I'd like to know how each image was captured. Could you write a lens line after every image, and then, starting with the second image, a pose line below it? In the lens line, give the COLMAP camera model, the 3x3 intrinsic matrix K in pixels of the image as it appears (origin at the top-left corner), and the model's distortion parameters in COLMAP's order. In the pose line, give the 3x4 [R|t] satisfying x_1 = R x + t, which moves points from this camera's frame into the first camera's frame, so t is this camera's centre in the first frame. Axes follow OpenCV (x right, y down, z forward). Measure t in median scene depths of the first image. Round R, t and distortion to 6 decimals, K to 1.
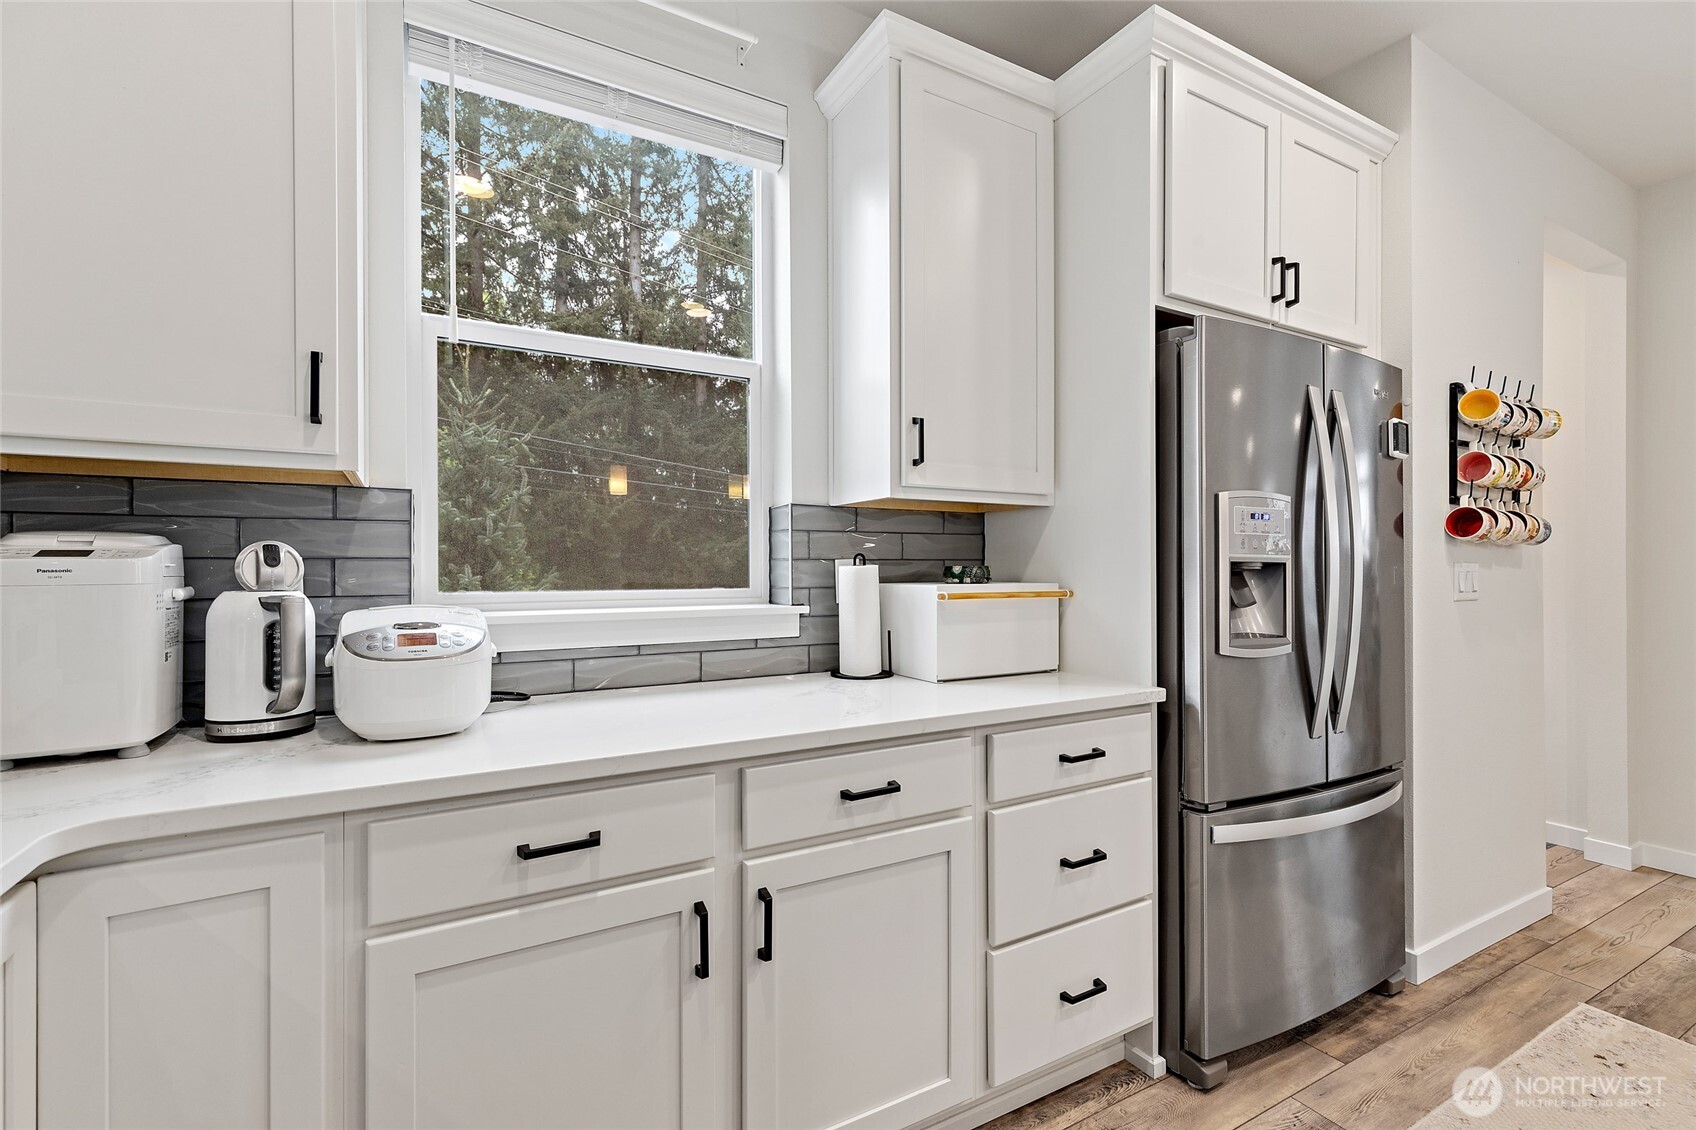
lens RADIAL K [[765.0, 0, 849.4], [0, 765.0, 566.9], [0, 0, 1]] dist [0.011640, -0.000242]
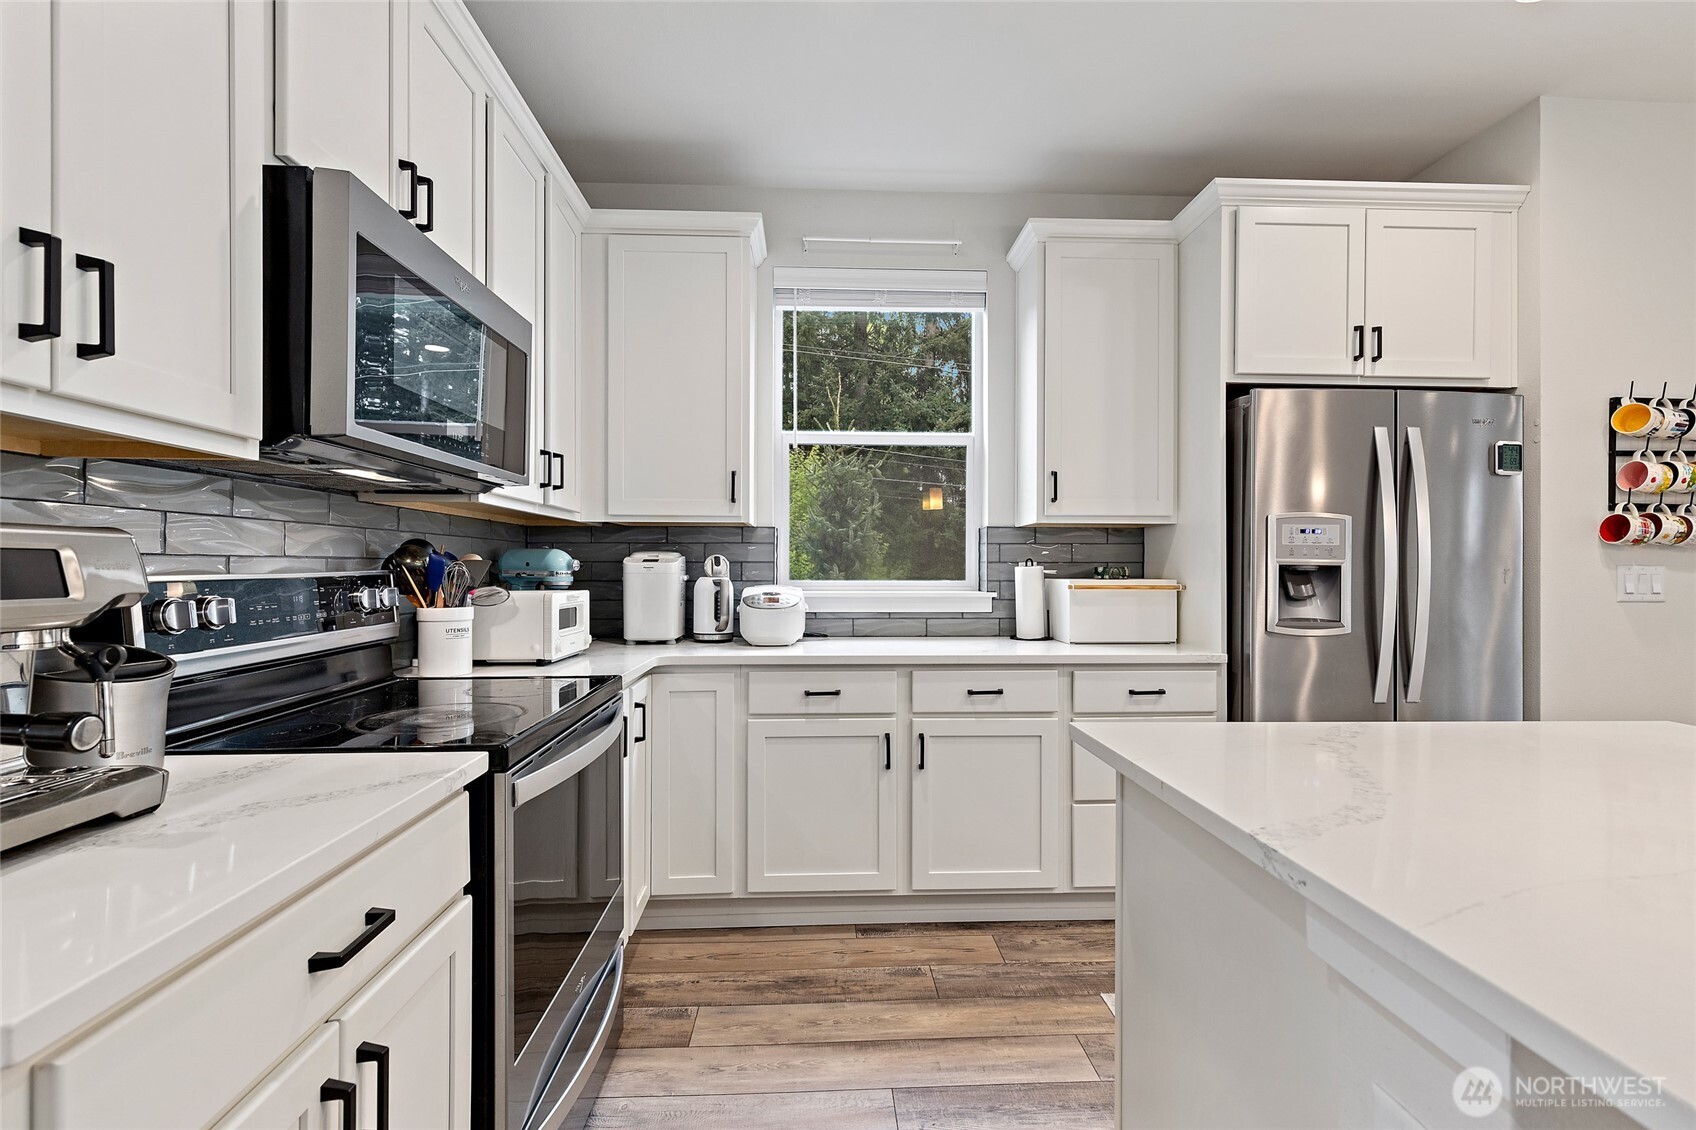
lens RADIAL K [[765.0, 0, 849.4], [0, 765.0, 566.9], [0, 0, 1]] dist [0.011640, -0.000242]
pose [[0.890690, 0.003936, -0.454594, 0.425131], [-0.003452, 0.999992, 0.001896, -0.002706], [0.454598, -0.000119, 0.890697, -0.568390]]
